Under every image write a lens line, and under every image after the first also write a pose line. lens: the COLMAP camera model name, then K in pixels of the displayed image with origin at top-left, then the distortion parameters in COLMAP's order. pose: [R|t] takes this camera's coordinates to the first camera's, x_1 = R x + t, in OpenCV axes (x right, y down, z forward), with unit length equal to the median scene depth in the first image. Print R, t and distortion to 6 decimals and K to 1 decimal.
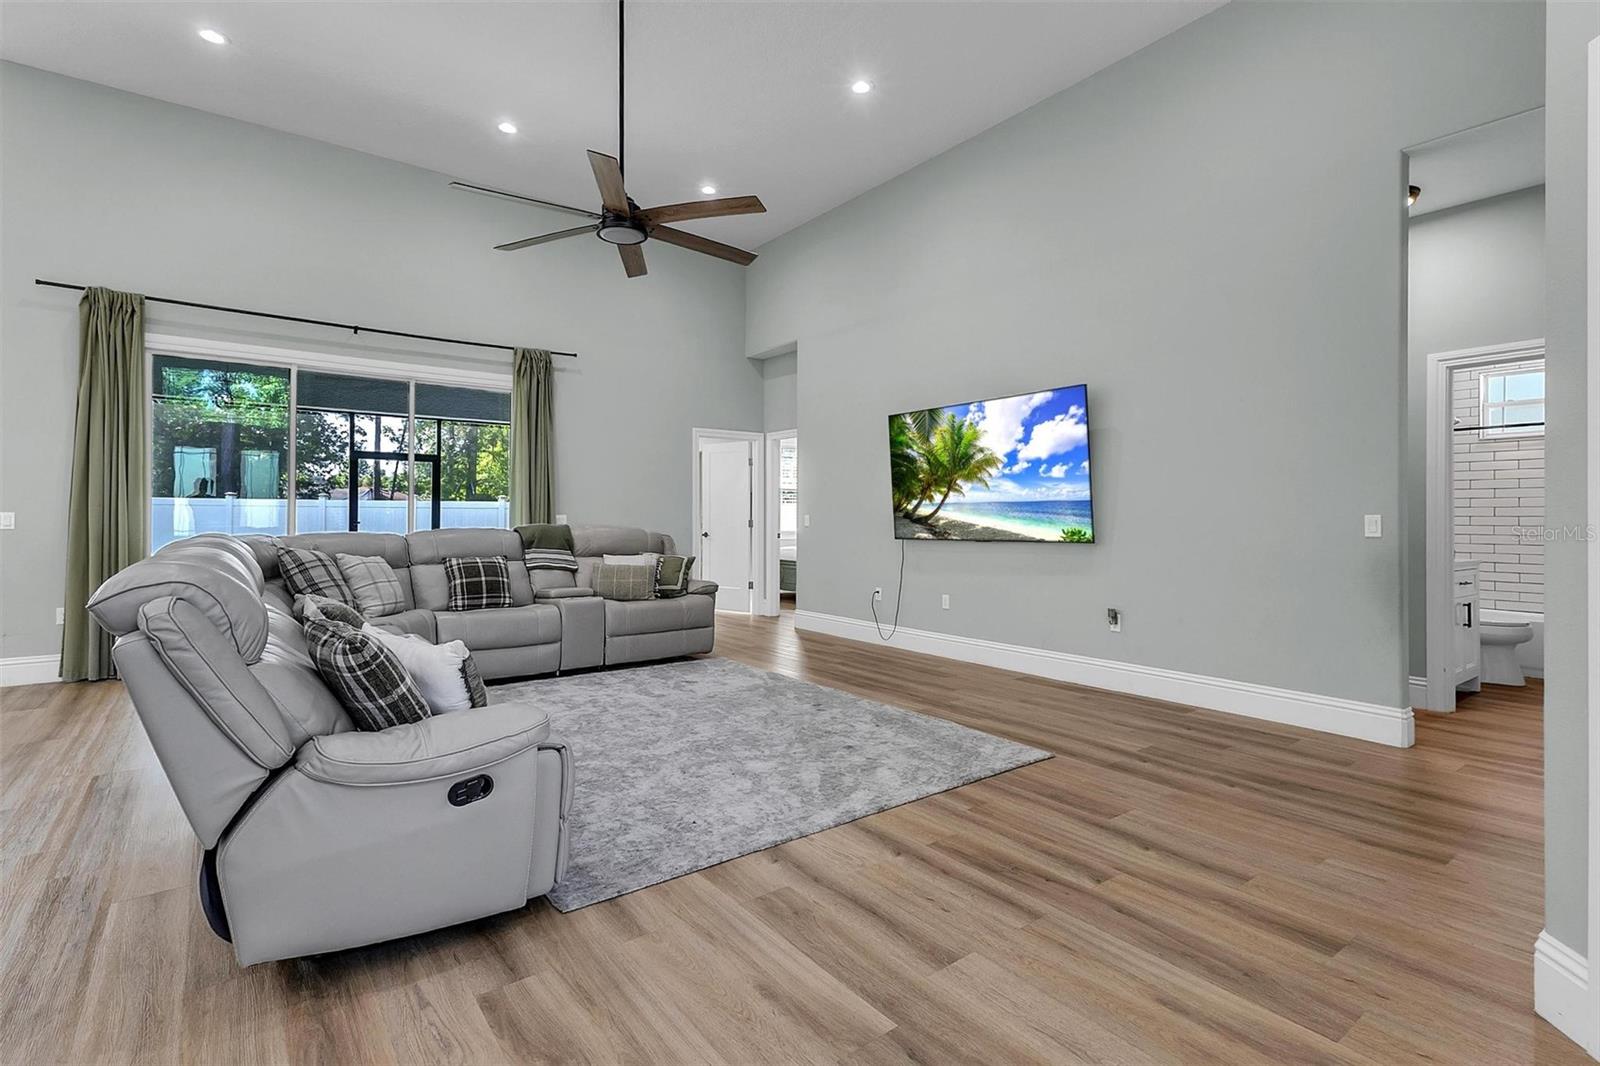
lens RADIAL K [[752.3, 0, 784.2], [0, 752.3, 511.8], [0, 0, 1]] dist [0.026966, -0.001029]
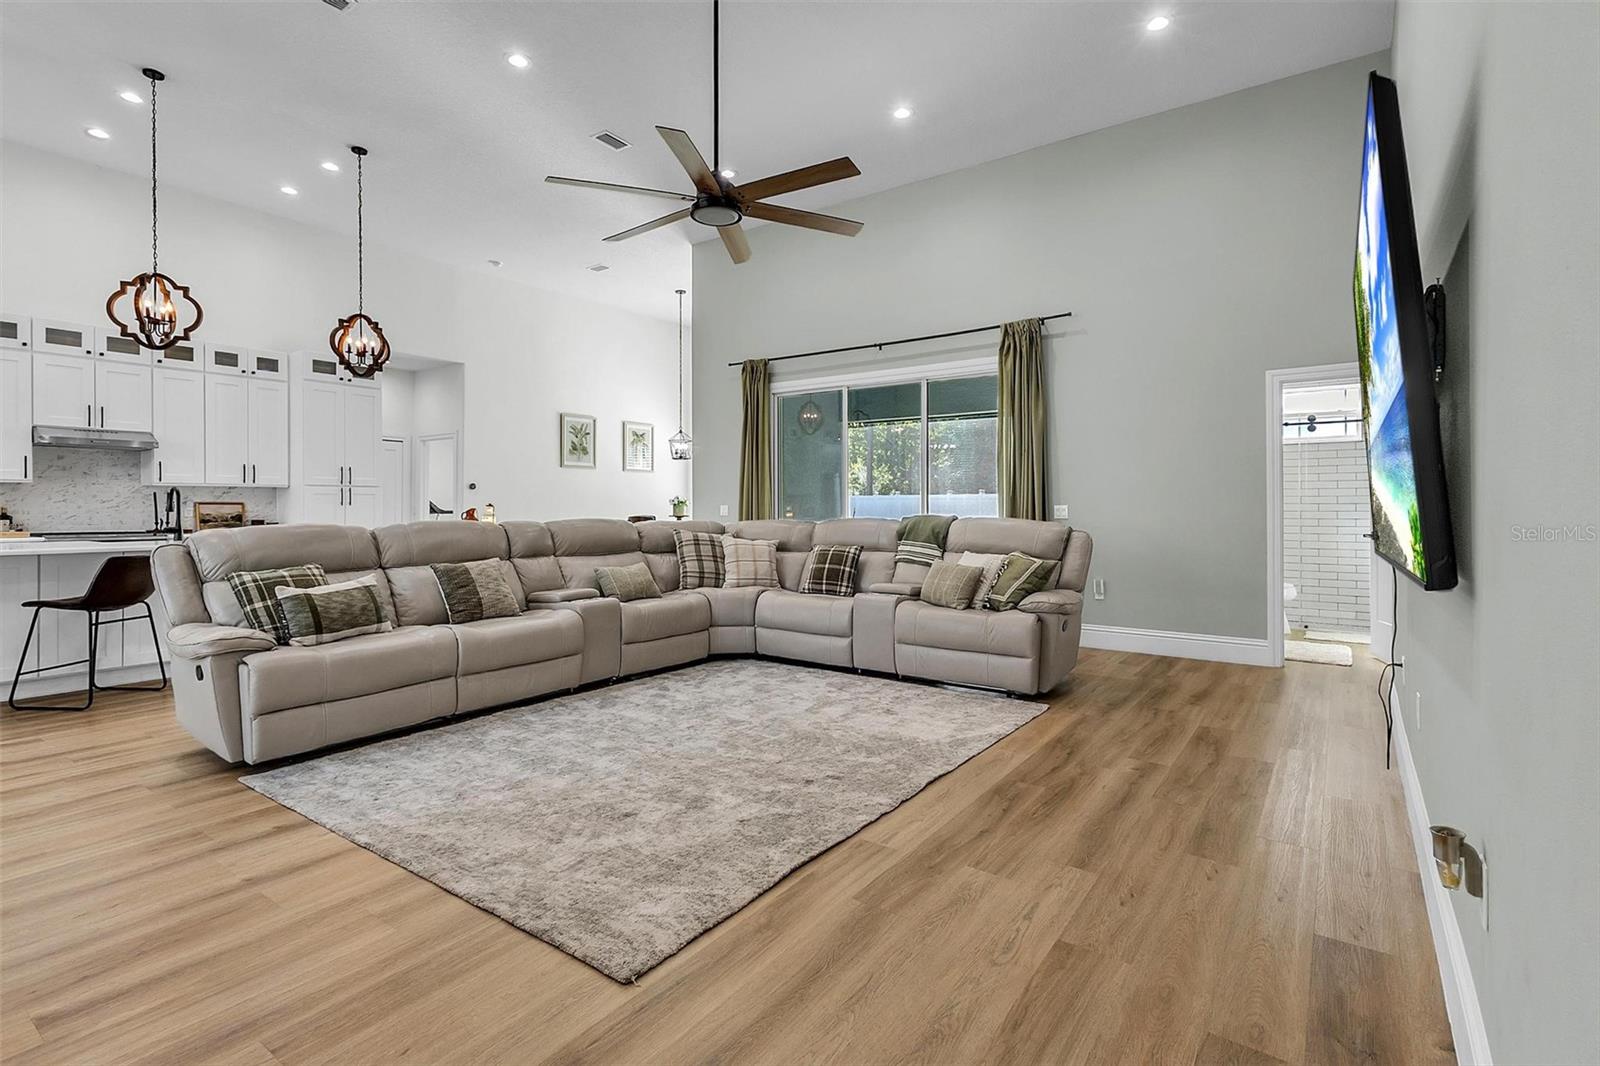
lens RADIAL K [[752.3, 0, 815.3], [0, 752.3, 502.5], [0, 0, 1]] dist [0.026966, -0.001029]
pose [[0.326228, -0.011134, -0.945225, 0.564943], [0.006042, 0.999935, -0.009694, 0.009765], [0.945272, -0.002548, 0.326274, 0.619498]]
